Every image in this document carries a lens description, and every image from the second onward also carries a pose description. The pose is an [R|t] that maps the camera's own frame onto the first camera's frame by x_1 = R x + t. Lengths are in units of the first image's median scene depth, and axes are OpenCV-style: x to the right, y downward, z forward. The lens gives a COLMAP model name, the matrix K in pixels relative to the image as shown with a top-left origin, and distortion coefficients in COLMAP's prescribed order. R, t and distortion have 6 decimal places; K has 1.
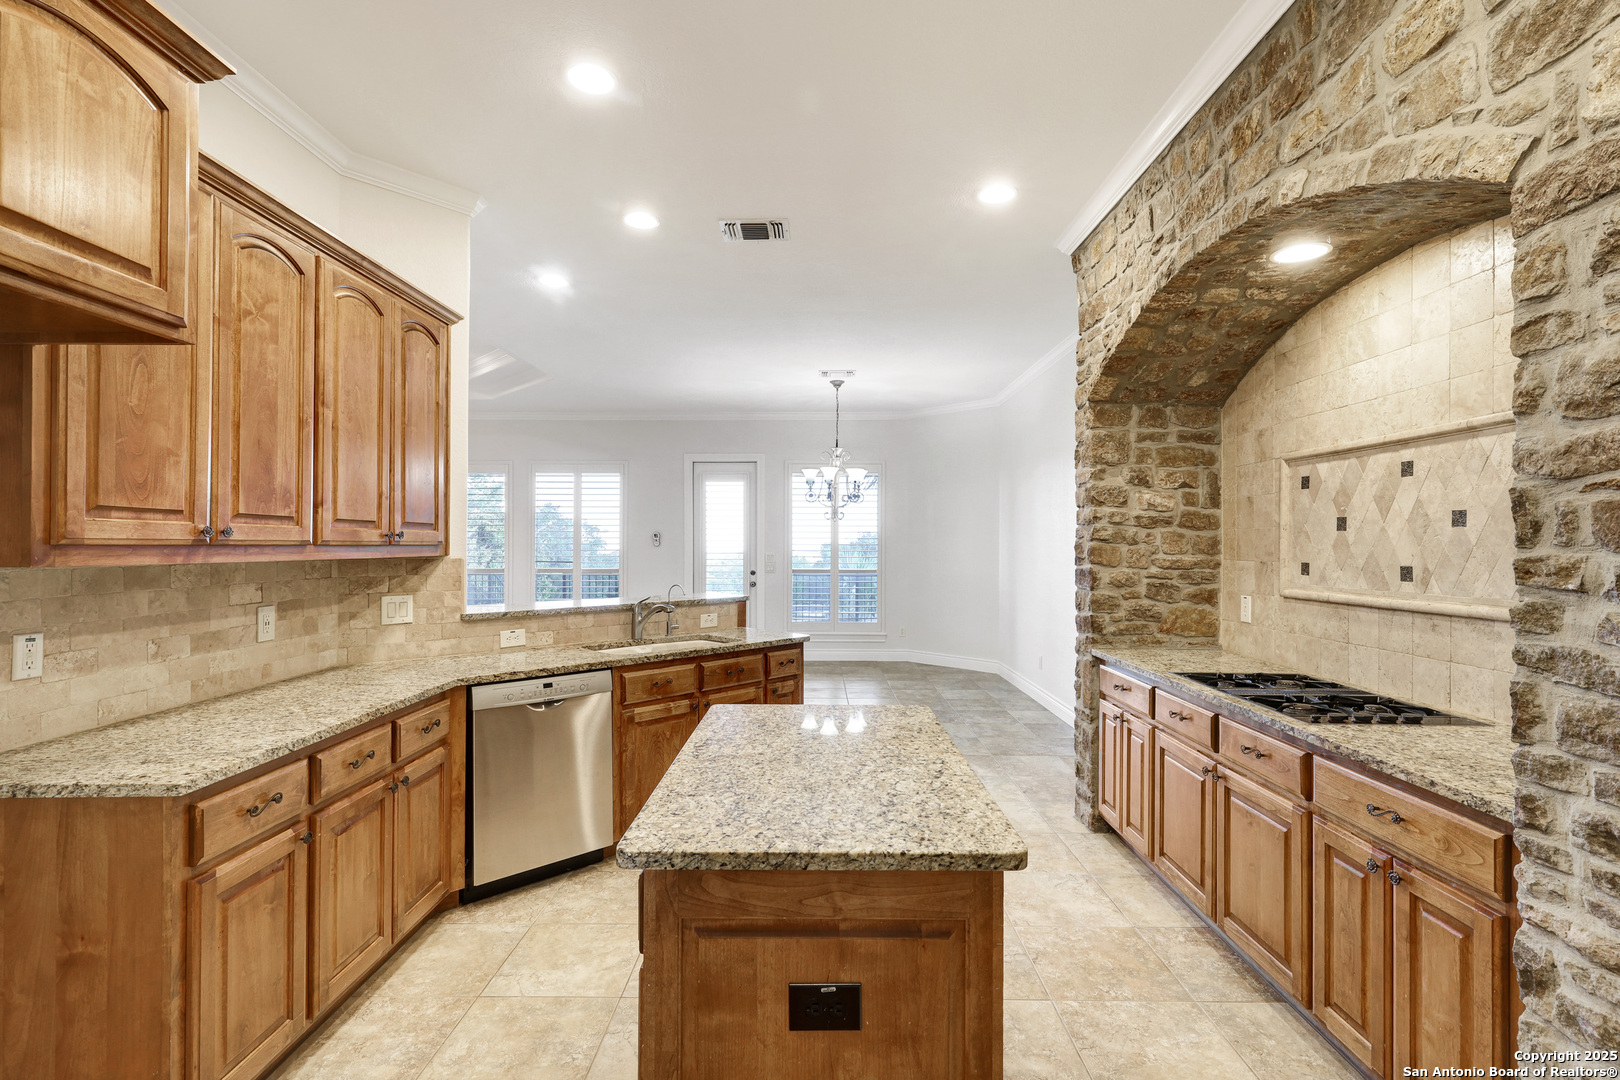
lens RADIAL K [[740.8, 0, 804.8], [0, 740.8, 540.7], [0, 0, 1]] dist [0.000289, 0.000283]
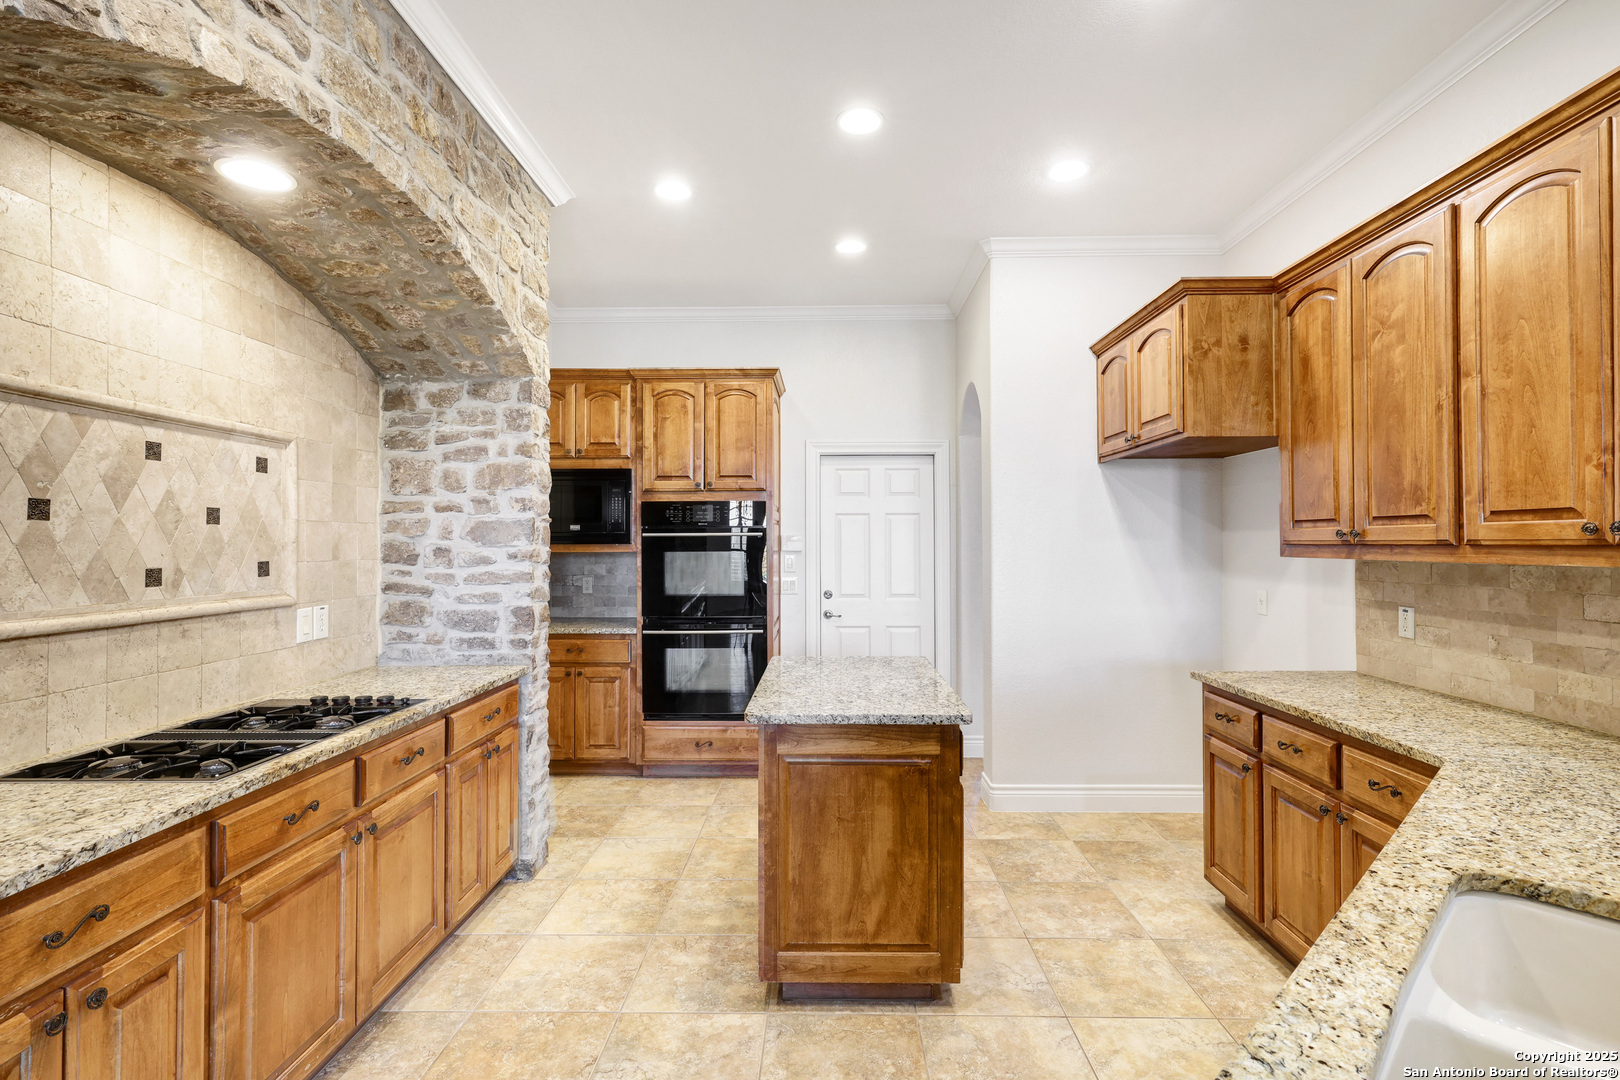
lens RADIAL K [[740.8, 0, 819.1], [0, 740.8, 533.1], [0, 0, 1]] dist [0.000289, 0.000283]
pose [[-0.999960, -0.001949, -0.008762, 0.077677], [-0.001776, 0.999806, -0.019629, 0.010296], [0.008798, -0.019613, -0.999769, 1.892286]]
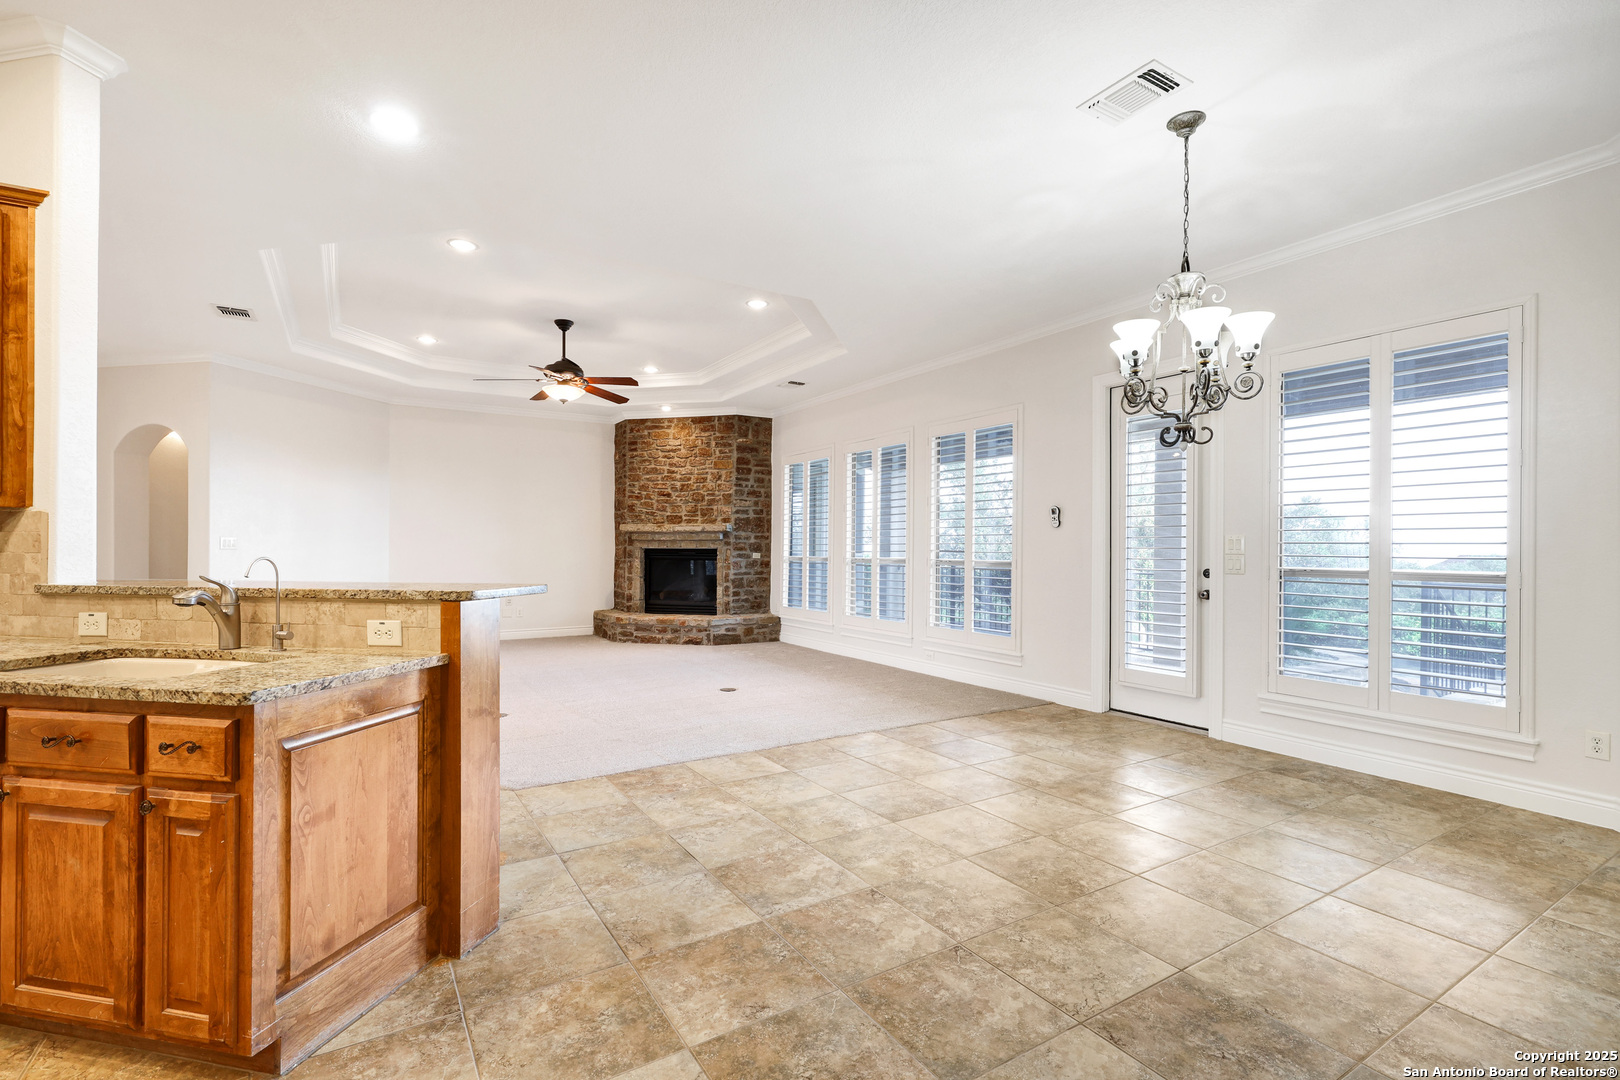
lens RADIAL K [[740.8, 0, 800.1], [0, 740.8, 535.4], [0, 0, 1]] dist [0.000289, 0.000283]
pose [[0.534405, -0.013565, -0.845120, 0.848752], [0.003346, 0.999897, -0.013933, 0.086959], [0.845222, 0.004618, 0.534396, 1.763293]]
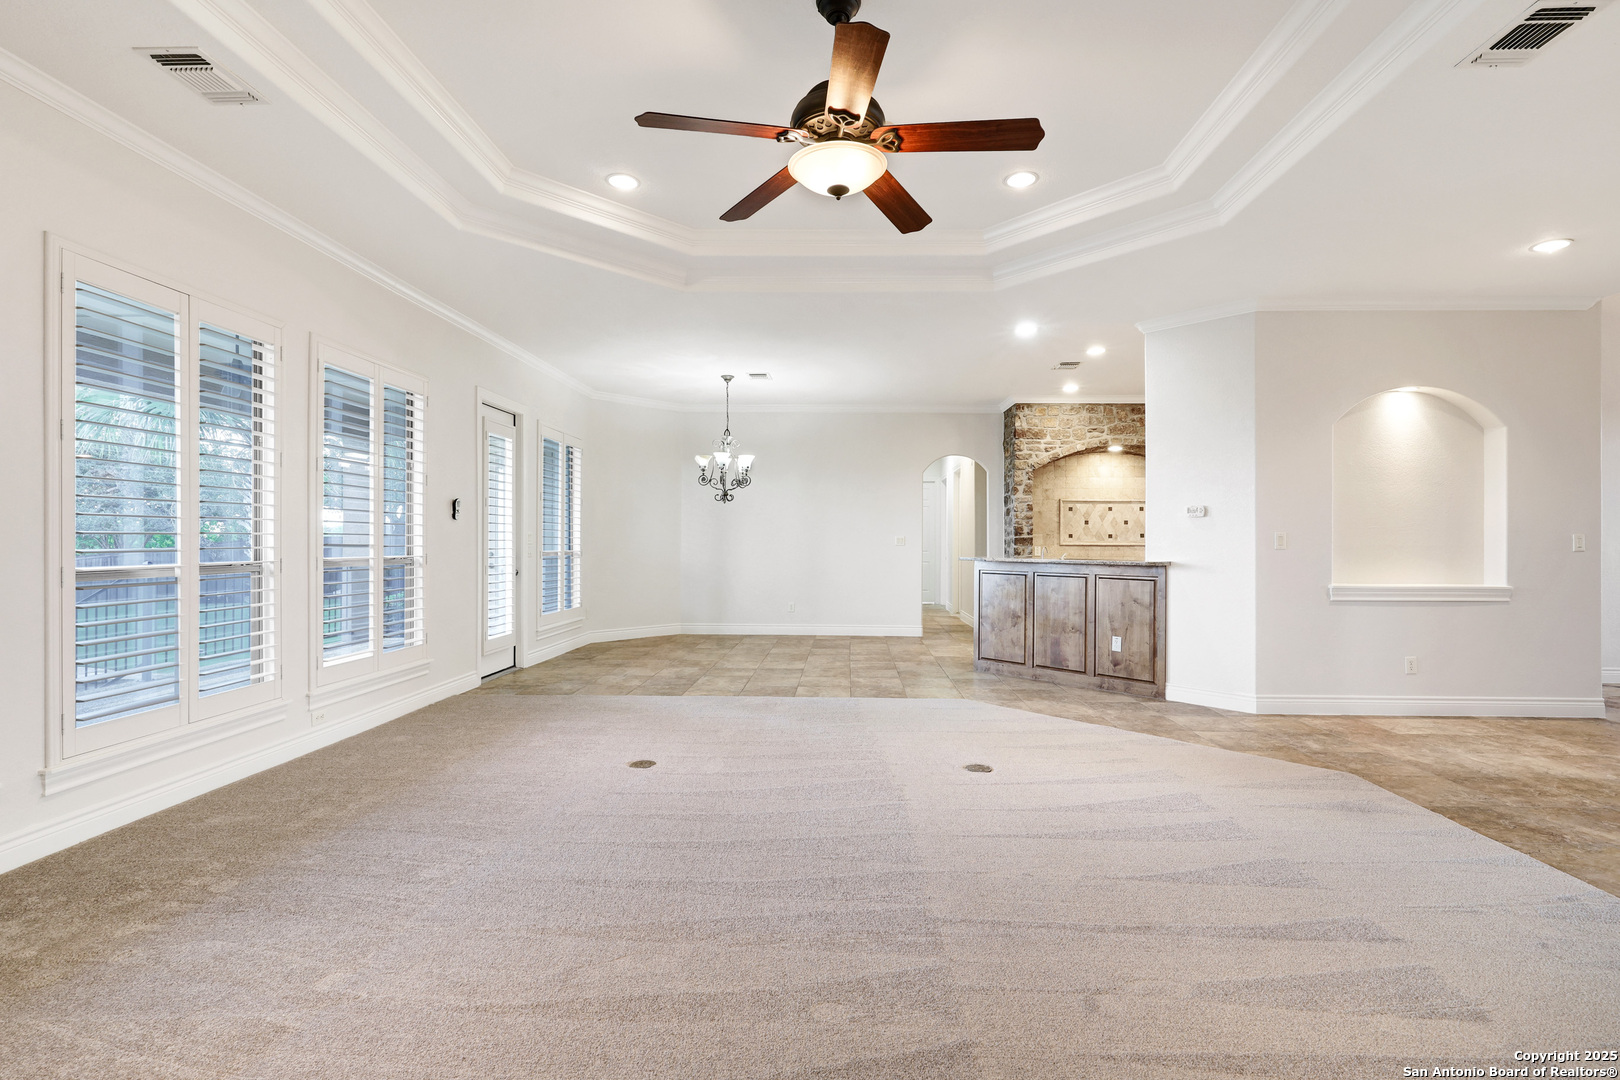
lens RADIAL K [[740.8, 0, 826.3], [0, 740.8, 541.6], [0, 0, 1]] dist [0.000289, 0.000283]
pose [[0.007391, -0.004191, 0.999964, -3.180226], [-0.010598, 0.999935, 0.004269, 0.074920], [-0.999917, -0.010629, 0.007346, 2.536223]]
